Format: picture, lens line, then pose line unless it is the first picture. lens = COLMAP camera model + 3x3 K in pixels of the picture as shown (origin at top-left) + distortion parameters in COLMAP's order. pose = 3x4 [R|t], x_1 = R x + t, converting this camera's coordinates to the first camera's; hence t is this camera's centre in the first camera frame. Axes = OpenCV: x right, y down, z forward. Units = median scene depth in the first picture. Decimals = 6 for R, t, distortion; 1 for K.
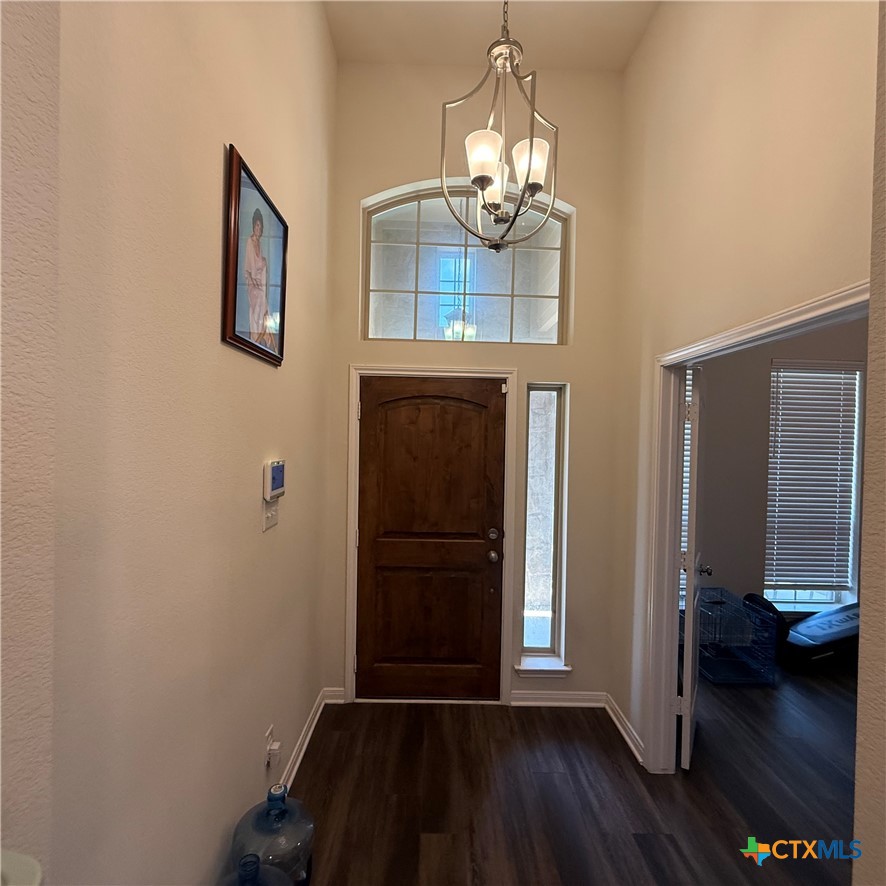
lens RADIAL K [[472.3, 0, 444.1], [0, 472.3, 443.1], [0, 0, 1]] dist [0.003061, -0.000854]
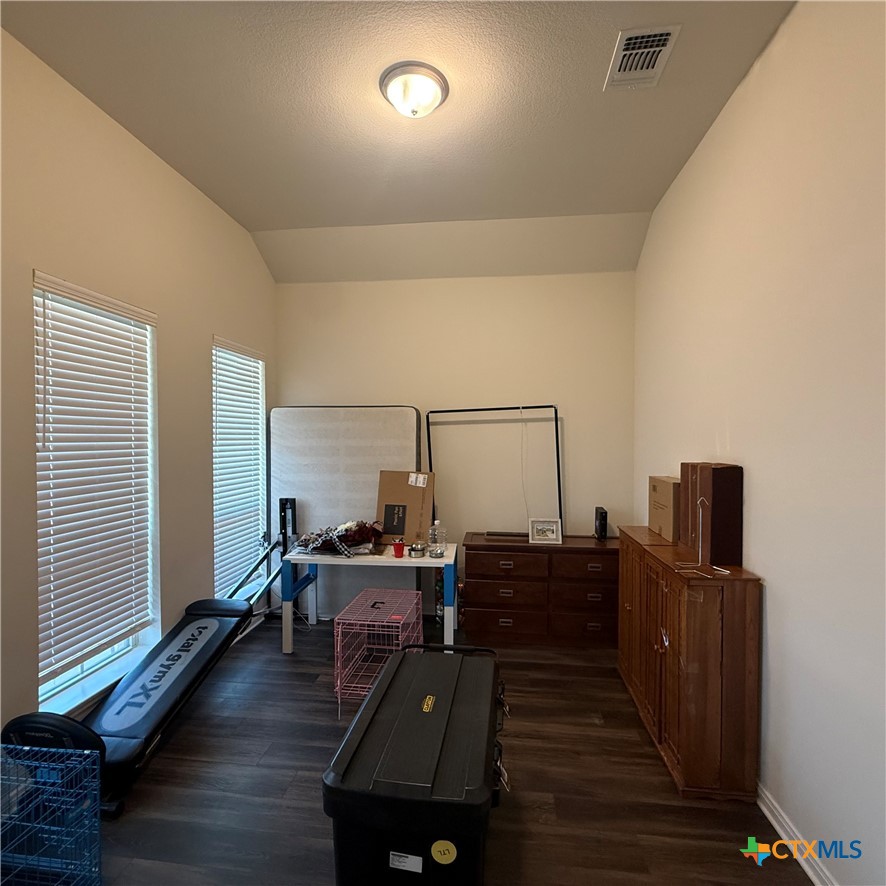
lens RADIAL K [[472.3, 0, 444.9], [0, 472.3, 441.5], [0, 0, 1]] dist [0.003061, -0.000854]
pose [[0.127881, -0.036075, 0.991133, 0.160848], [0.014237, 0.999302, 0.034536, 0.006904], [-0.991687, 0.009695, 0.128305, 0.364945]]
